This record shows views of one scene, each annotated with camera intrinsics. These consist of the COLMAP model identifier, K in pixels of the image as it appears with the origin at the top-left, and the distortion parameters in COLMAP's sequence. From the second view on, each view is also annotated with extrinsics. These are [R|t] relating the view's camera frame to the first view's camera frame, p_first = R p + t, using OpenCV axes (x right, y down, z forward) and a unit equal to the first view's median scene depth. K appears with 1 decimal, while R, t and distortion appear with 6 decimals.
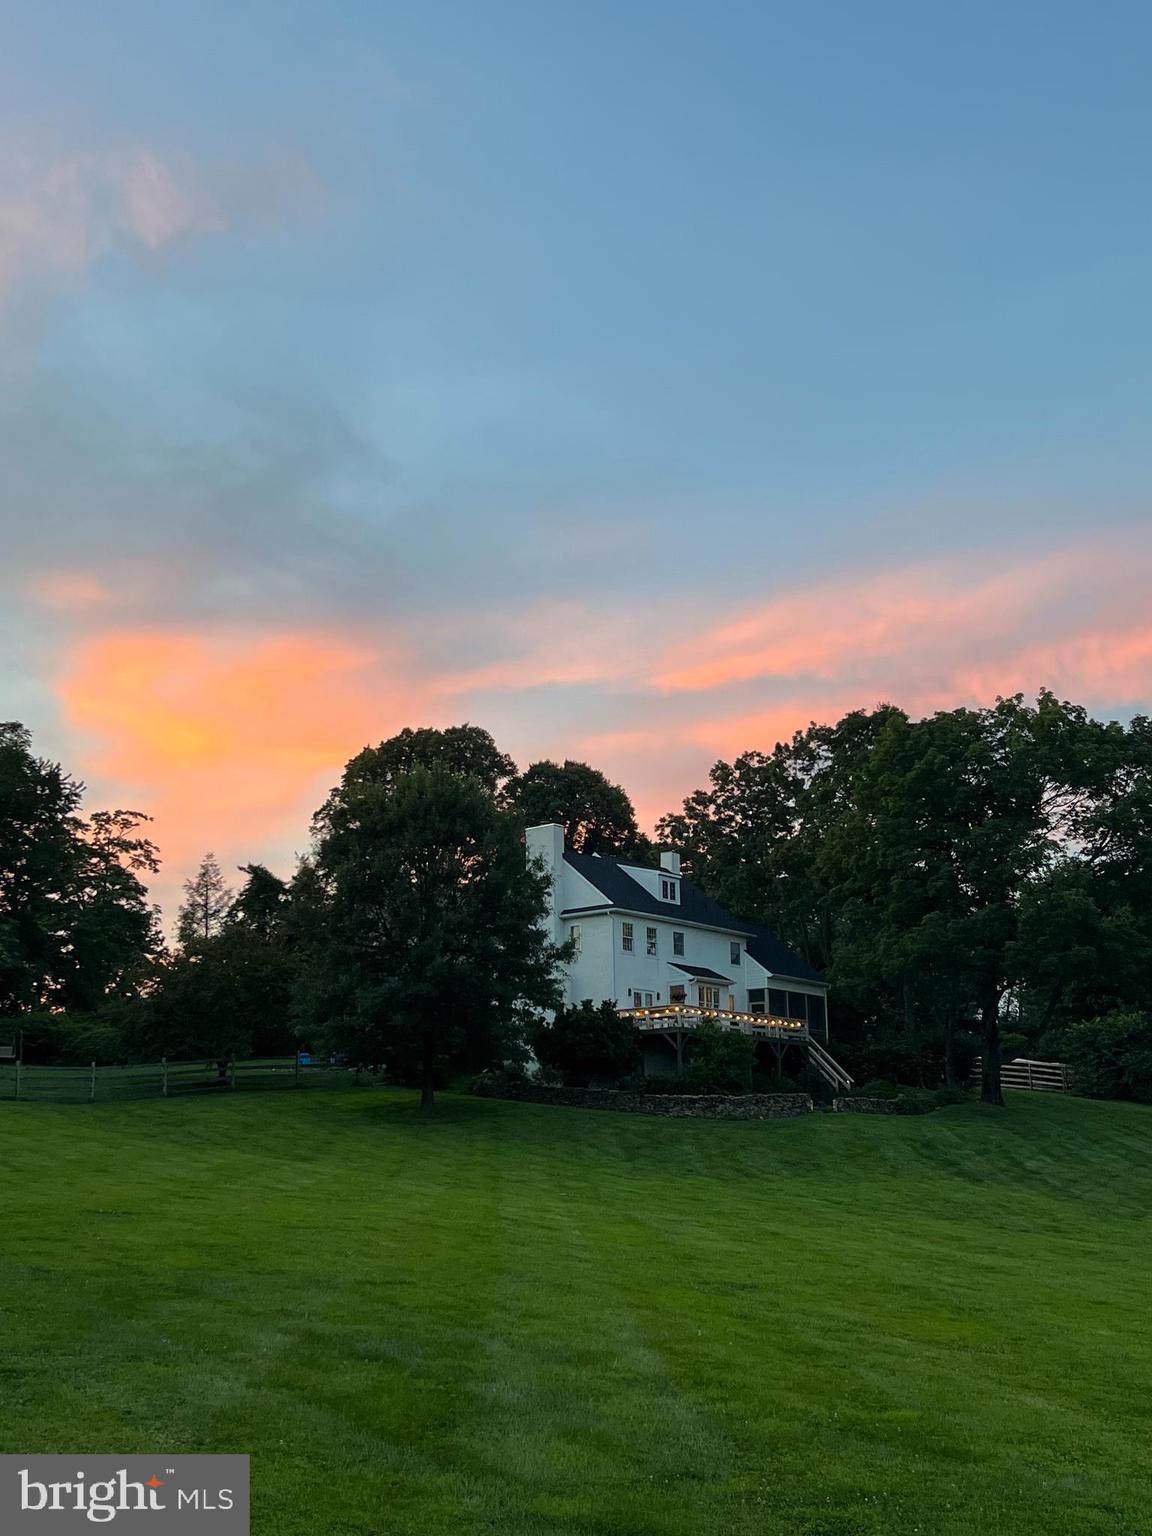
lens RADIAL K [[1694.0, 0, 576.7], [0, 1694.0, 759.4], [0, 0, 1]] dist [0.090025, 0.000000]
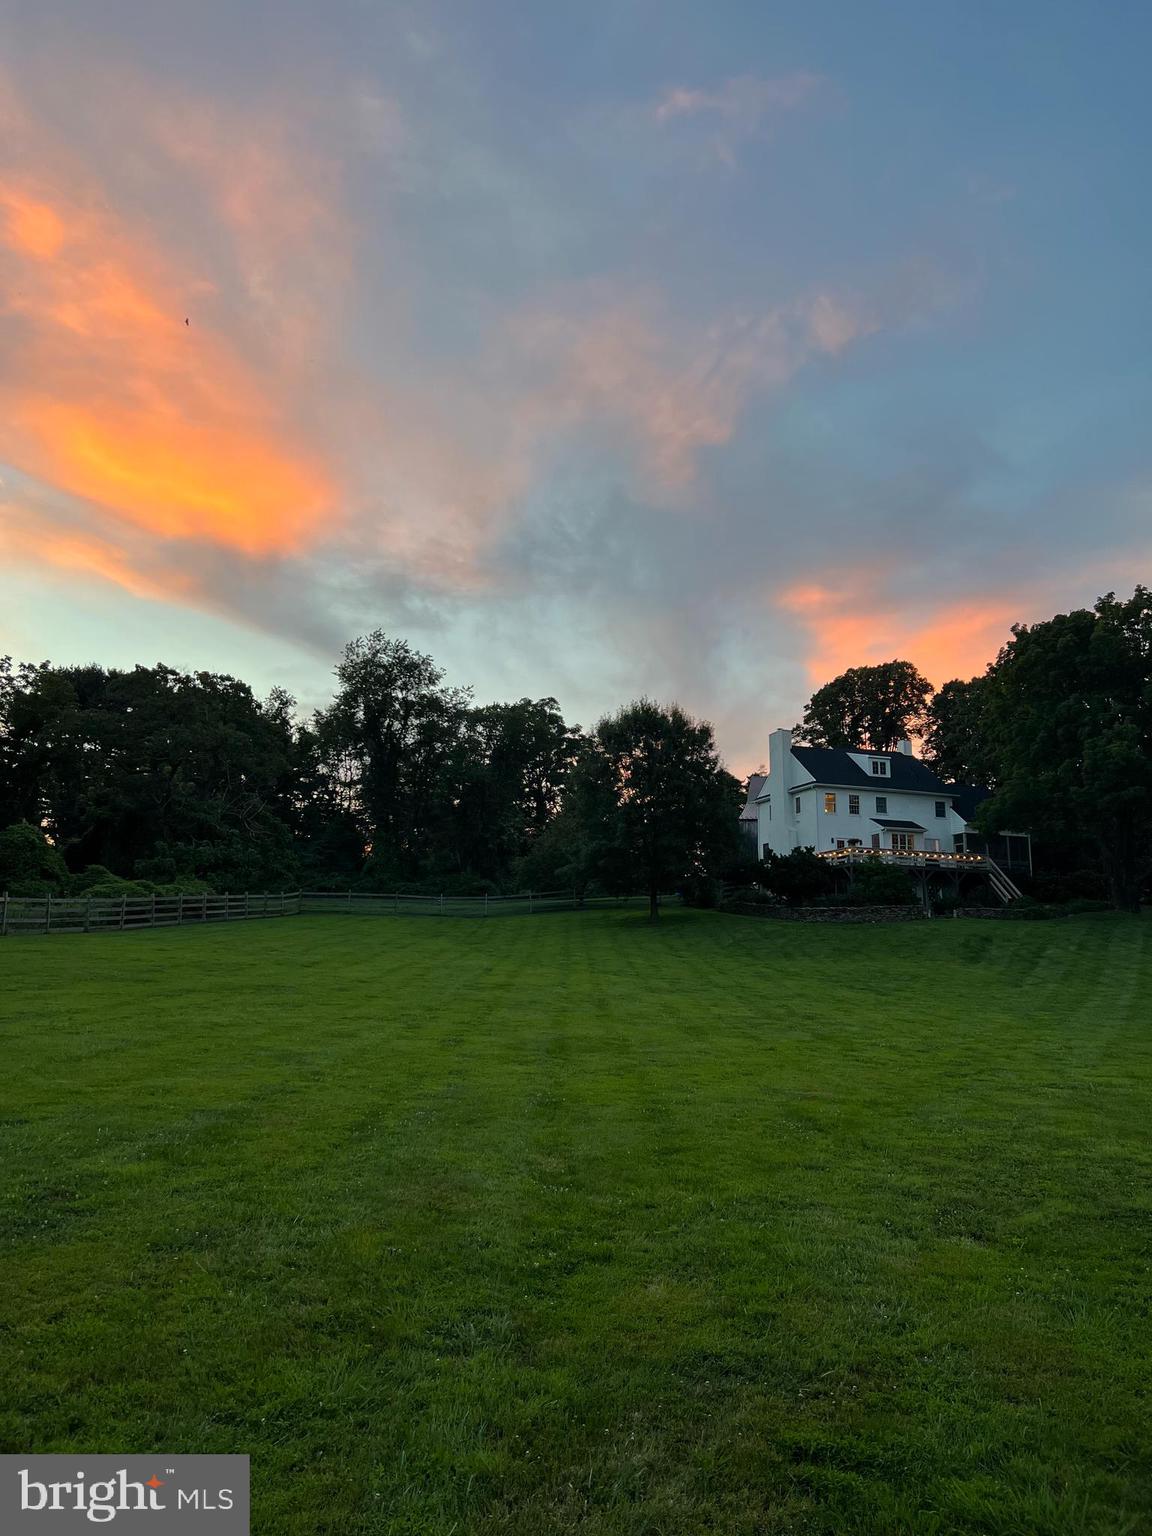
lens RADIAL K [[1158.3, 0, 576.4], [0, 1158.3, 777.0], [0, 0, 1]] dist [-0.000285, -0.000936]
pose [[0.866494, -0.073393, -0.493762, 0.317527], [0.104895, 0.993819, 0.036357, 0.023614], [0.488042, -0.083296, 0.868837, 0.038262]]
